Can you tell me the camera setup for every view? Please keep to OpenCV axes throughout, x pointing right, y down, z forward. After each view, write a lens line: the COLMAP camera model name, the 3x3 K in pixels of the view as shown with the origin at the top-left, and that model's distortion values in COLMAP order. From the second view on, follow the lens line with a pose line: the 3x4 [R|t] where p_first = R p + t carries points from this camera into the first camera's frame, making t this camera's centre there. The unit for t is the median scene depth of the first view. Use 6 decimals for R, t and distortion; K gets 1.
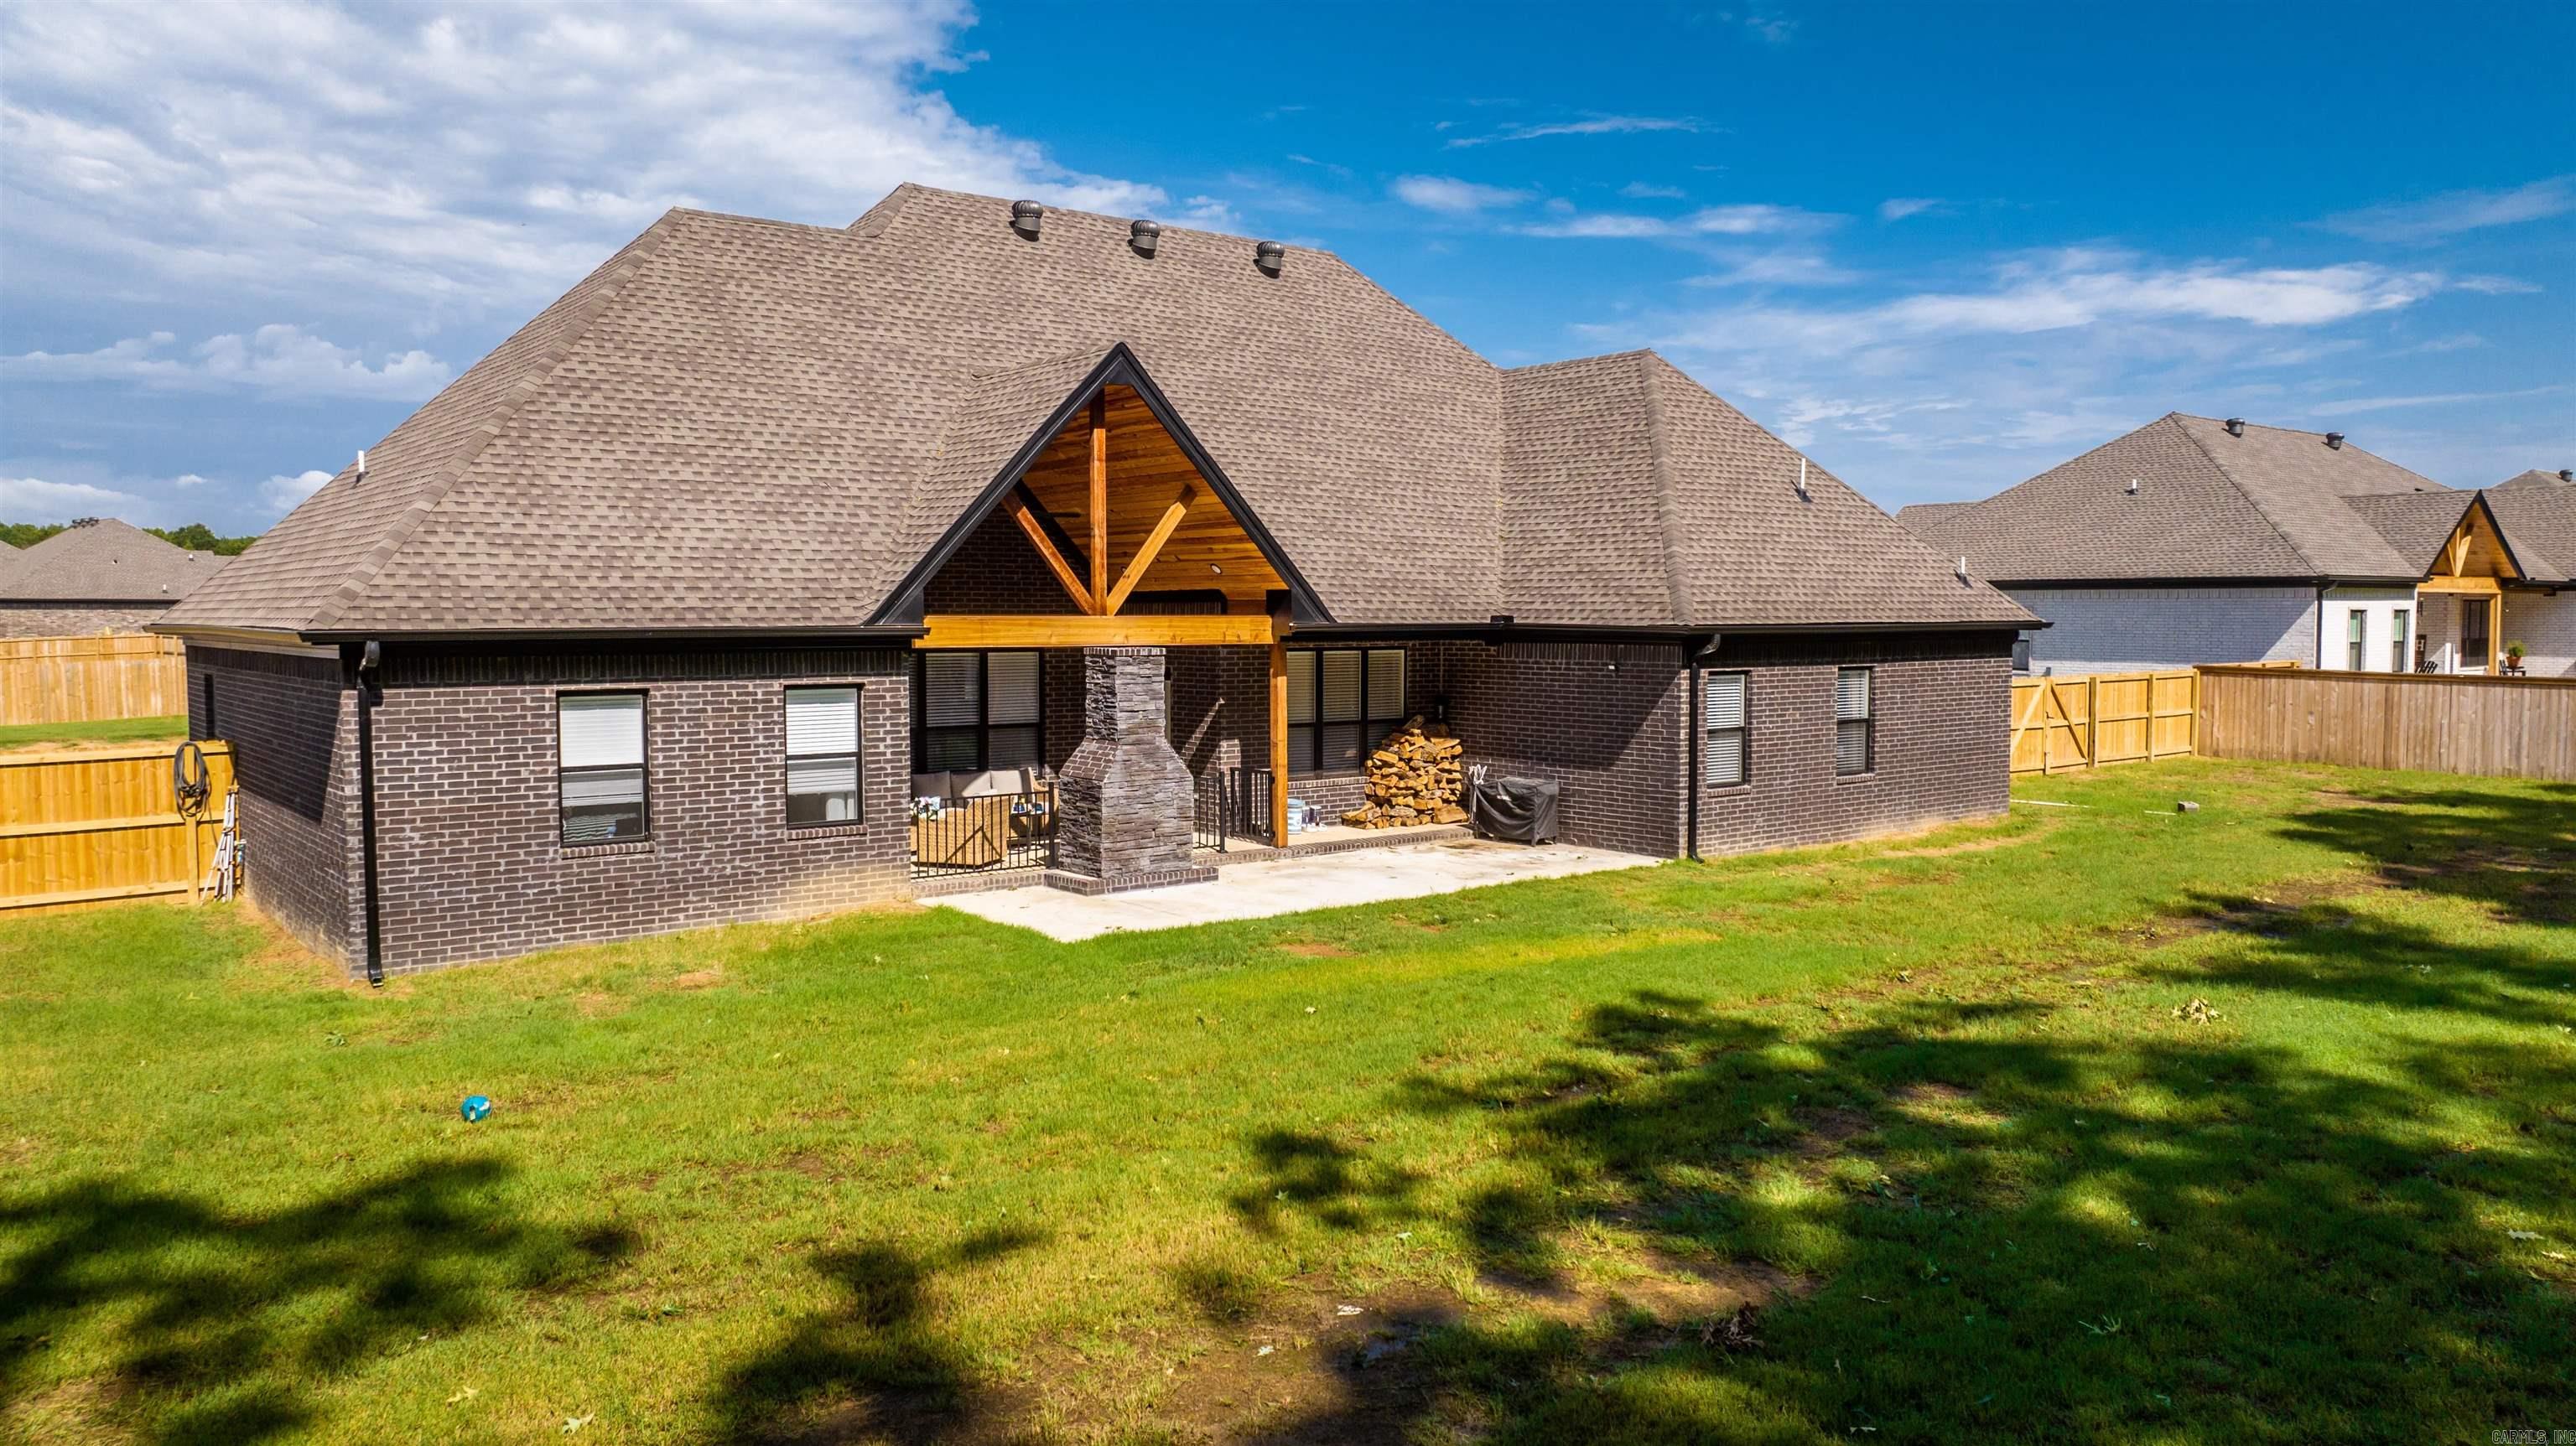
lens RADIAL K [[1821.0, 0, 1279.1], [0, 1821.0, 717.4], [0, 0, 1]] dist [-0.029214, 0.045373]
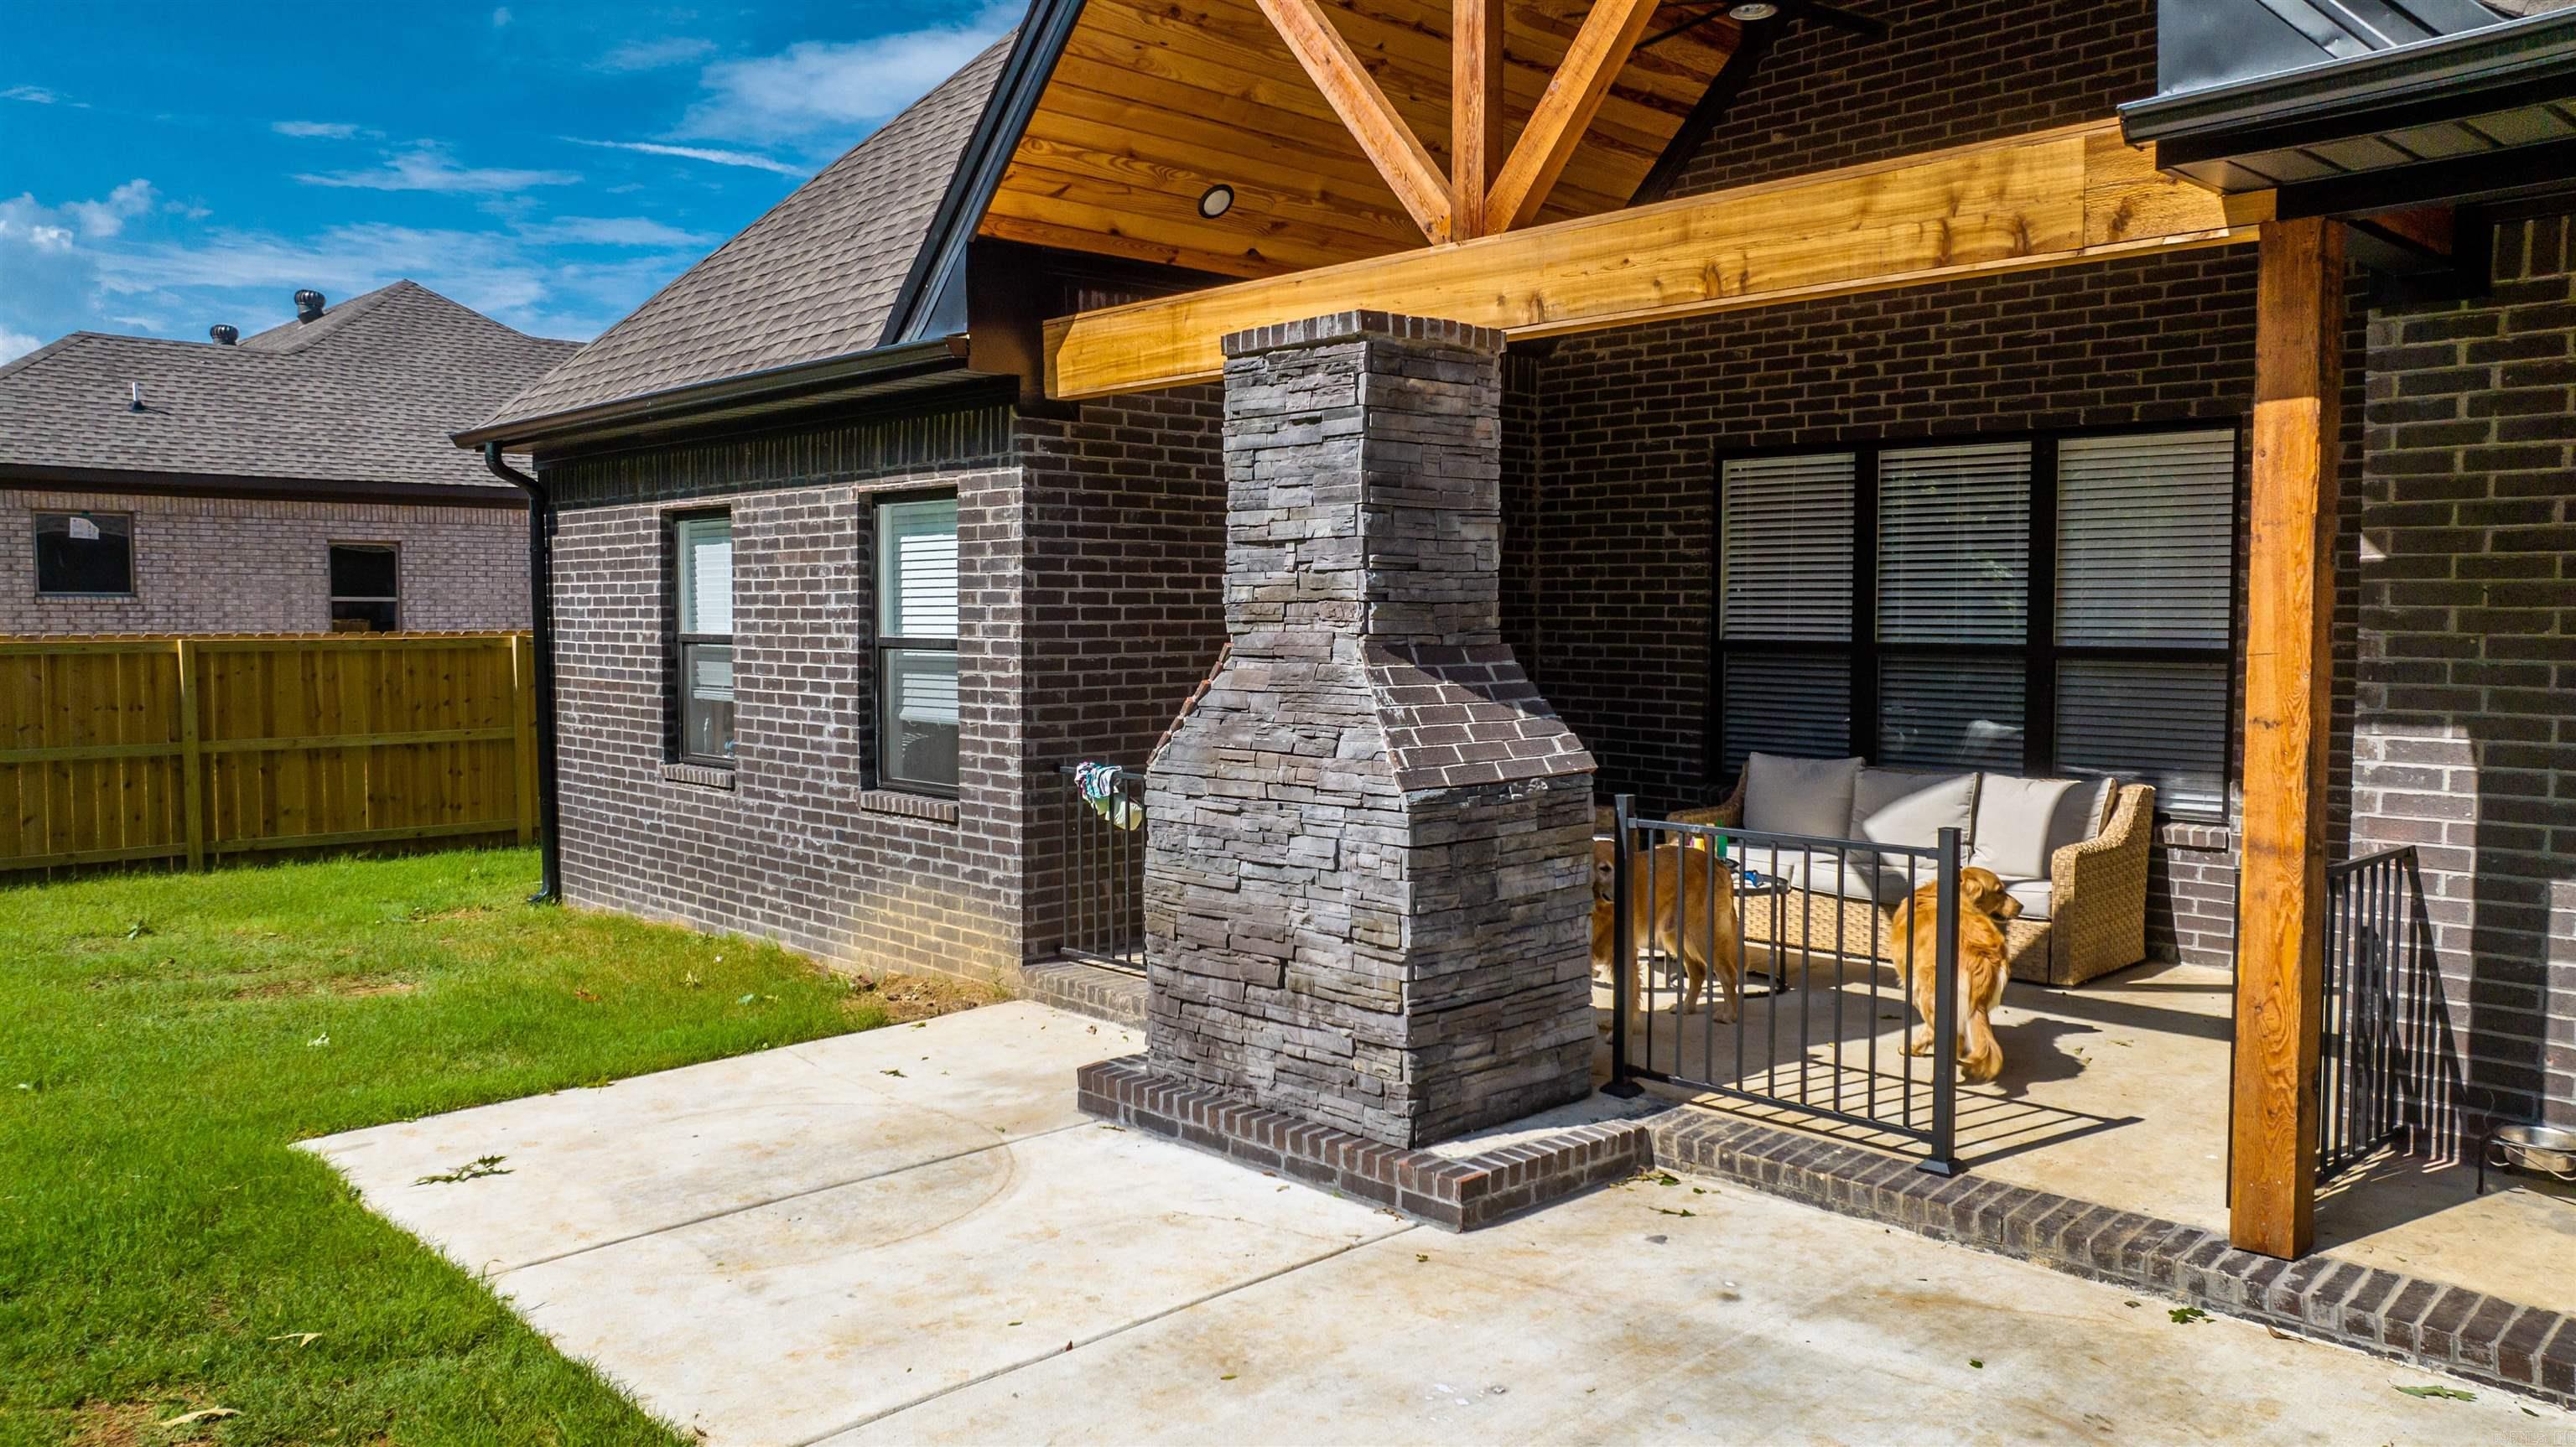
lens RADIAL K [[1821.1, 0, 1279.1], [0, 1821.1, 717.9], [0, 0, 1]] dist [-0.029214, 0.045373]
pose [[0.089030, 0.060544, -0.994187, 0.190551], [-0.056708, 0.996840, 0.055627, 0.007391], [0.994413, 0.051426, 0.092182, 0.881697]]
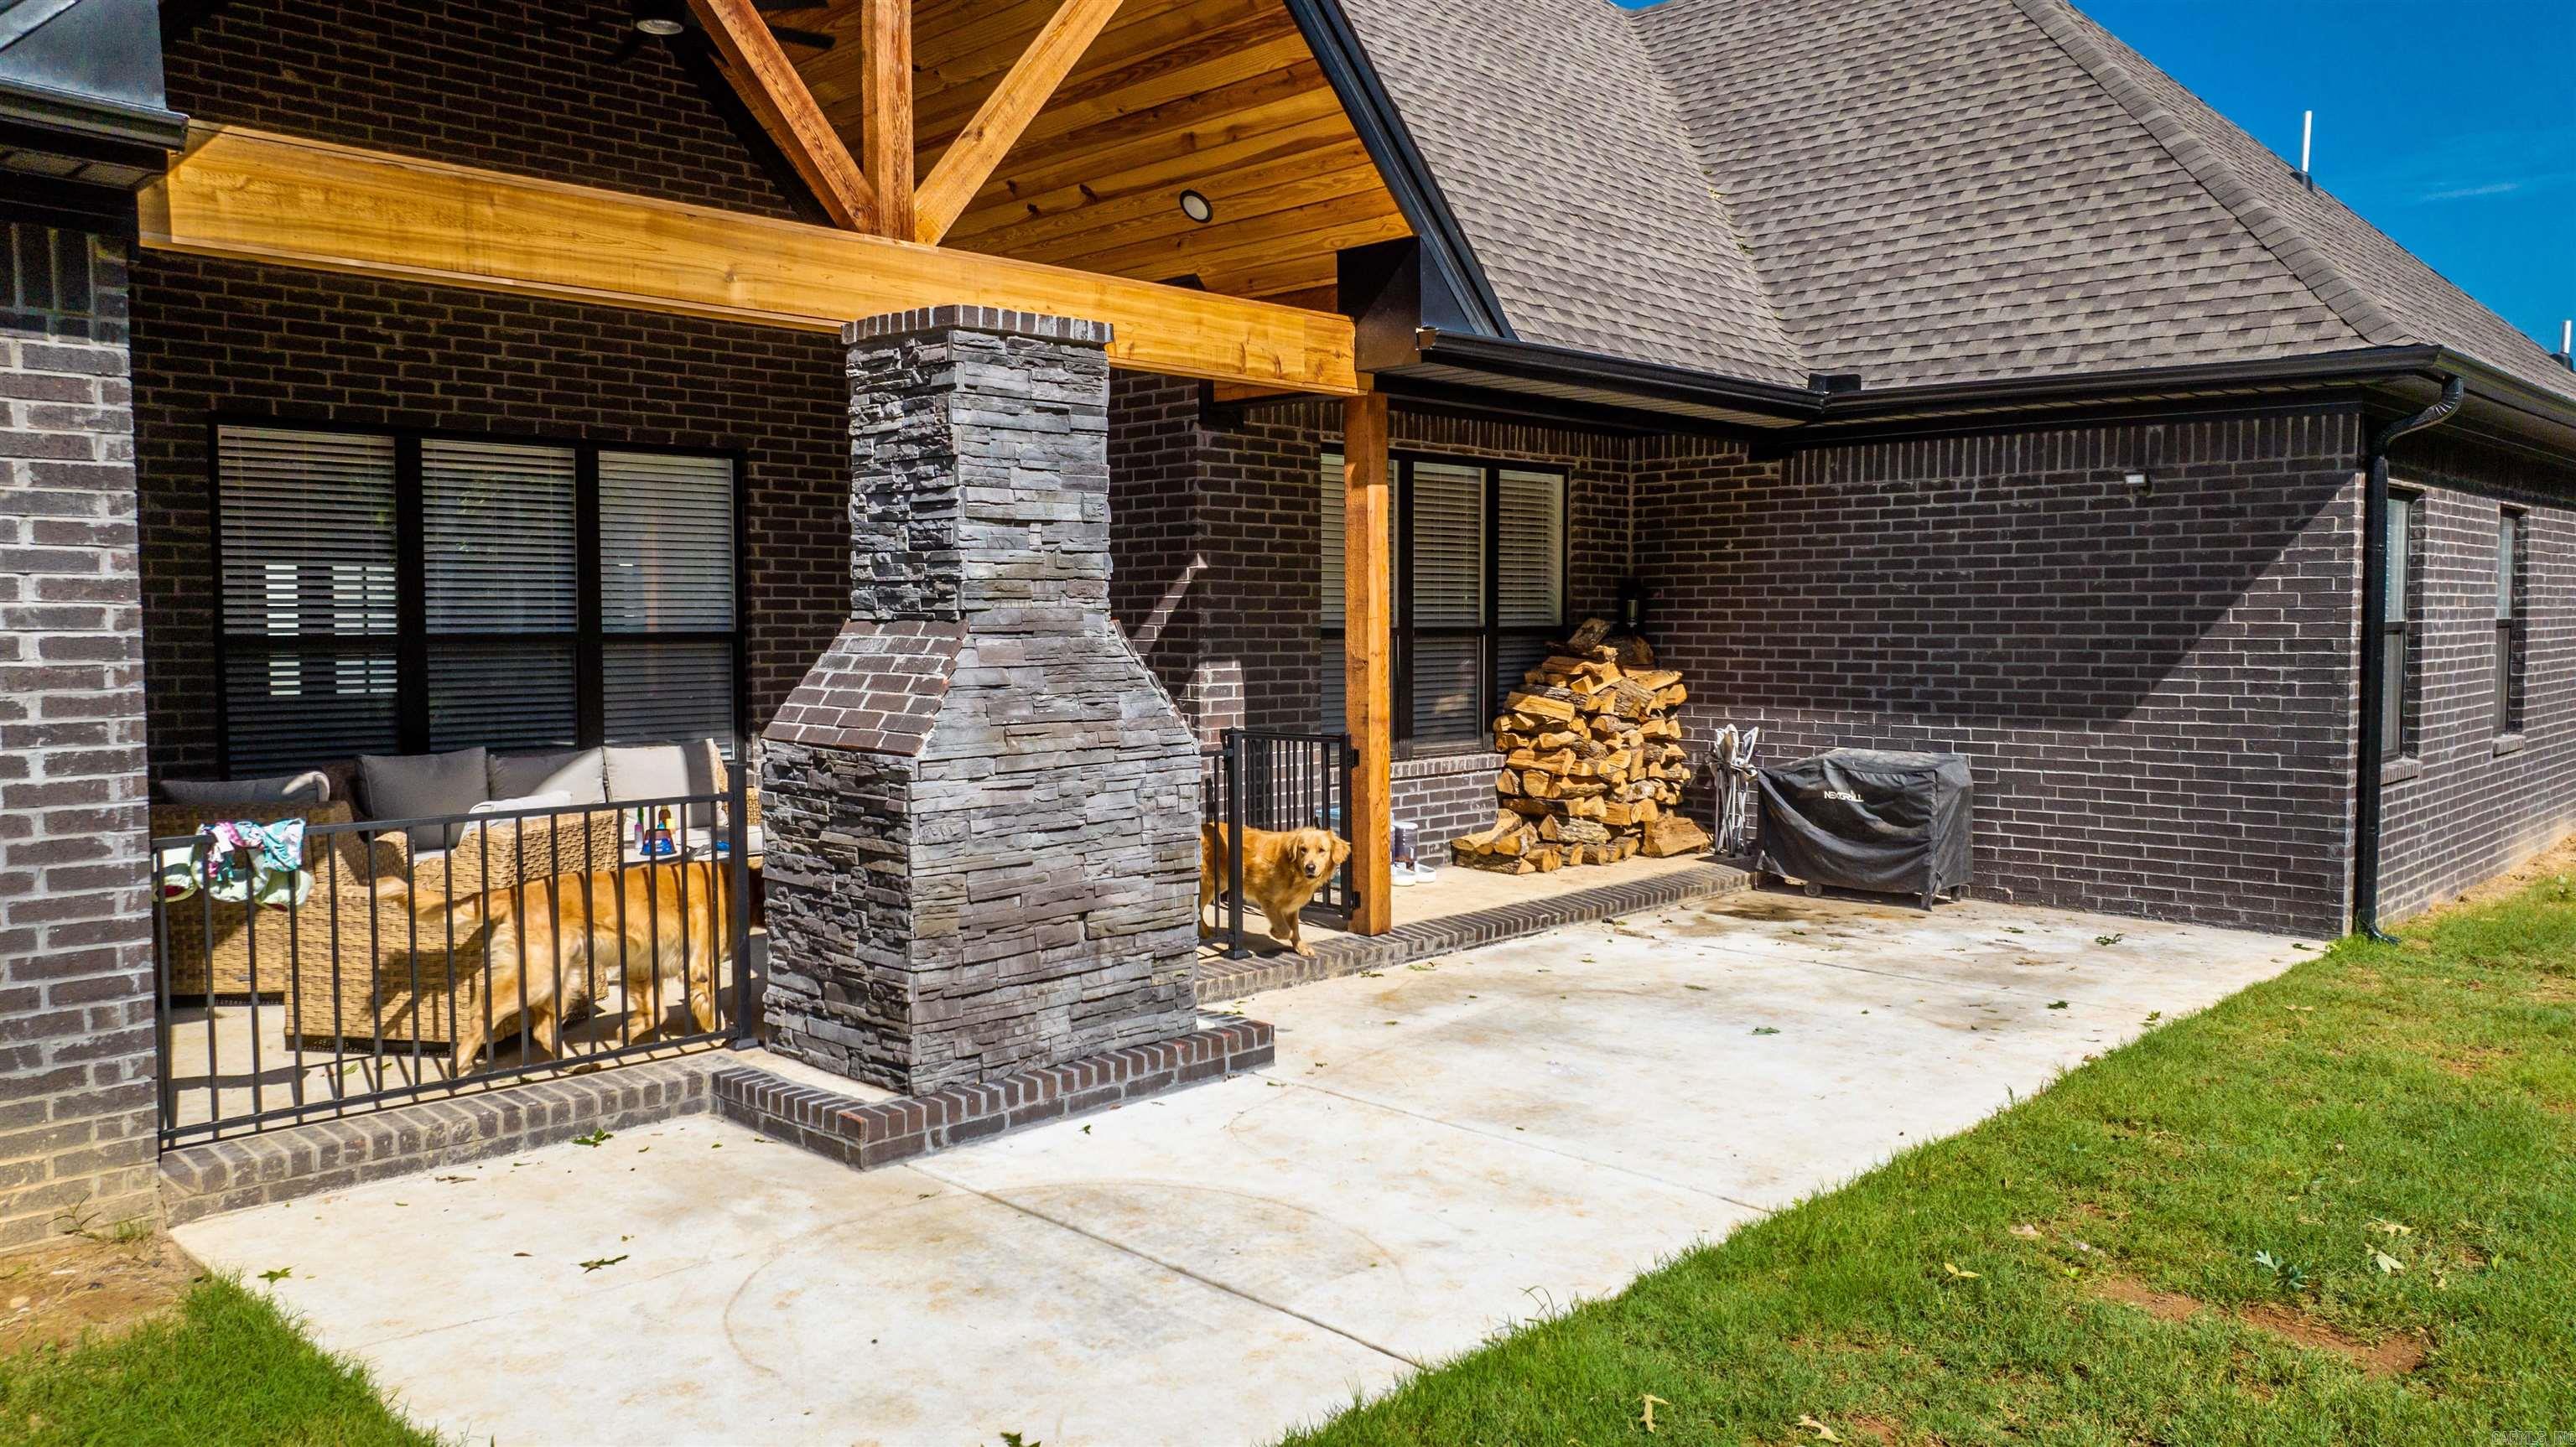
lens RADIAL K [[1821.1, 0, 1279.1], [0, 1821.1, 717.9], [0, 0, 1]] dist [-0.029214, 0.045373]
pose [[0.992241, -0.009824, 0.123944, -0.066794], [0.010121, 0.999947, -0.001767, 0.026845], [-0.123920, 0.003008, 0.992288, 0.631110]]
